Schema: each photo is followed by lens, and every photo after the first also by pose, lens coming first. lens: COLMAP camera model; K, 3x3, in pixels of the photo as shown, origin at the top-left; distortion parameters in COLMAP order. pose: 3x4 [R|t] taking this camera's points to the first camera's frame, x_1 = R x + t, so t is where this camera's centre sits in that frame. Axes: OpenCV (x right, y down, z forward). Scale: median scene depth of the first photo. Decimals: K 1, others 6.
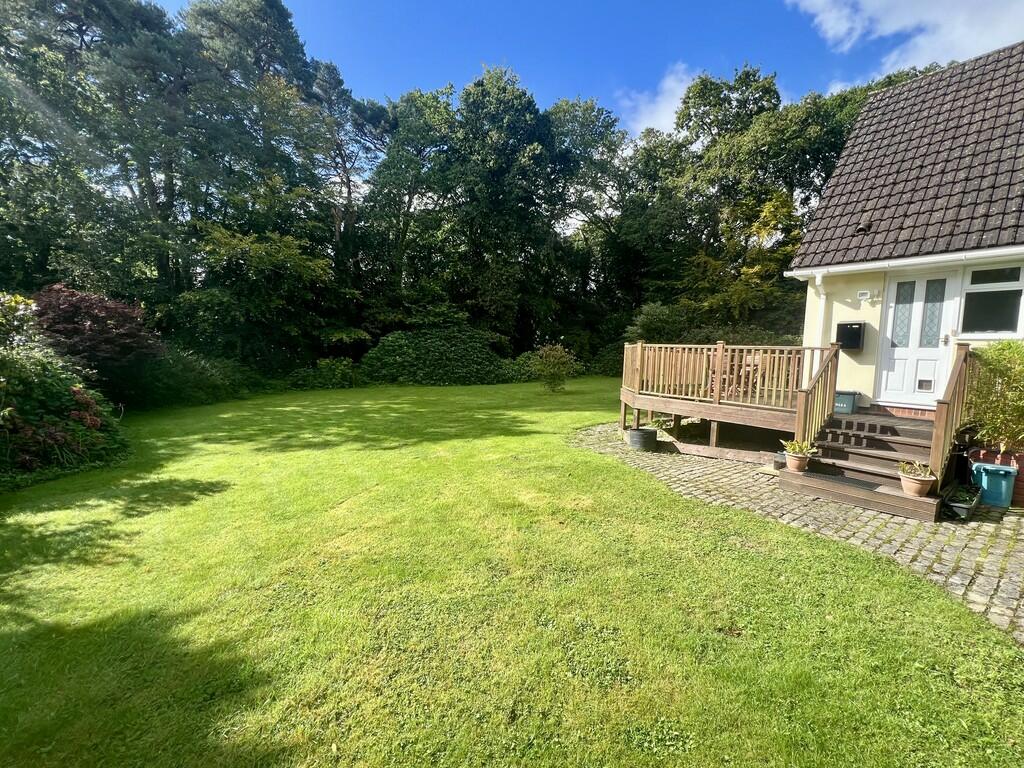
lens RADIAL K [[415.0, 0, 508.4], [0, 415.0, 384.0], [0, 0, 1]] dist [-0.000711, -0.000068]
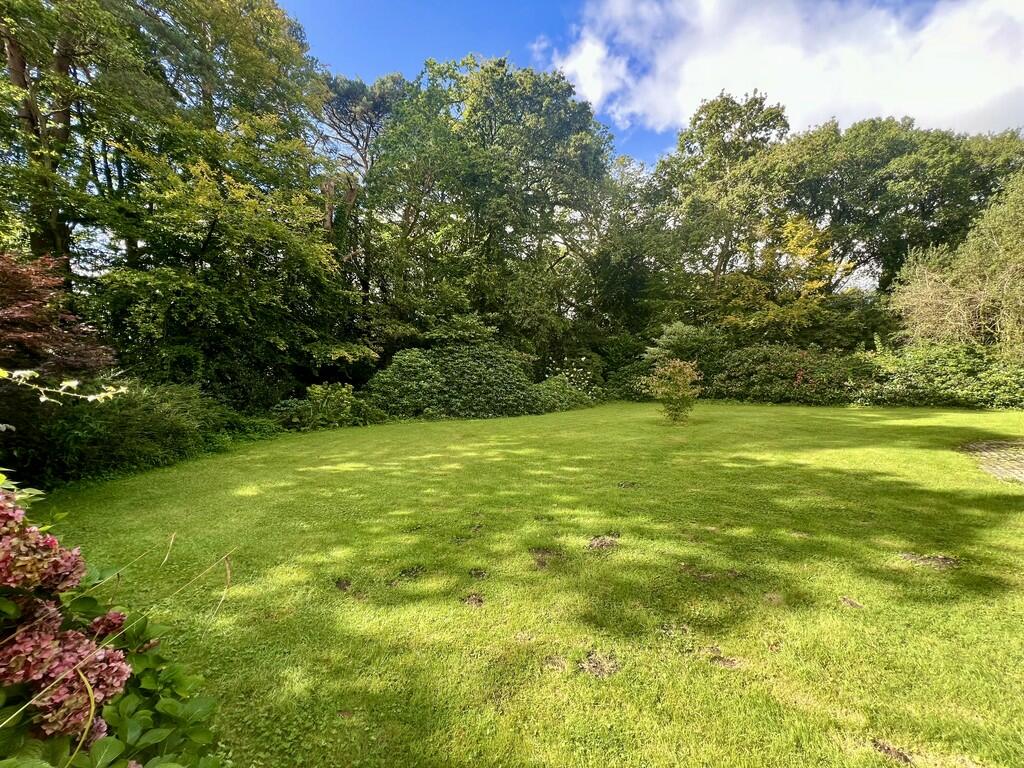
lens RADIAL K [[406.5, 0, 514.6], [0, 406.5, 384.5], [0, 0, 1]] dist [-0.000726, -0.000153]
pose [[0.973039, -0.013598, 0.230238, -0.271183], [0.029734, 0.997326, -0.066762, -0.005553], [-0.228714, 0.071808, 0.970842, 0.248722]]
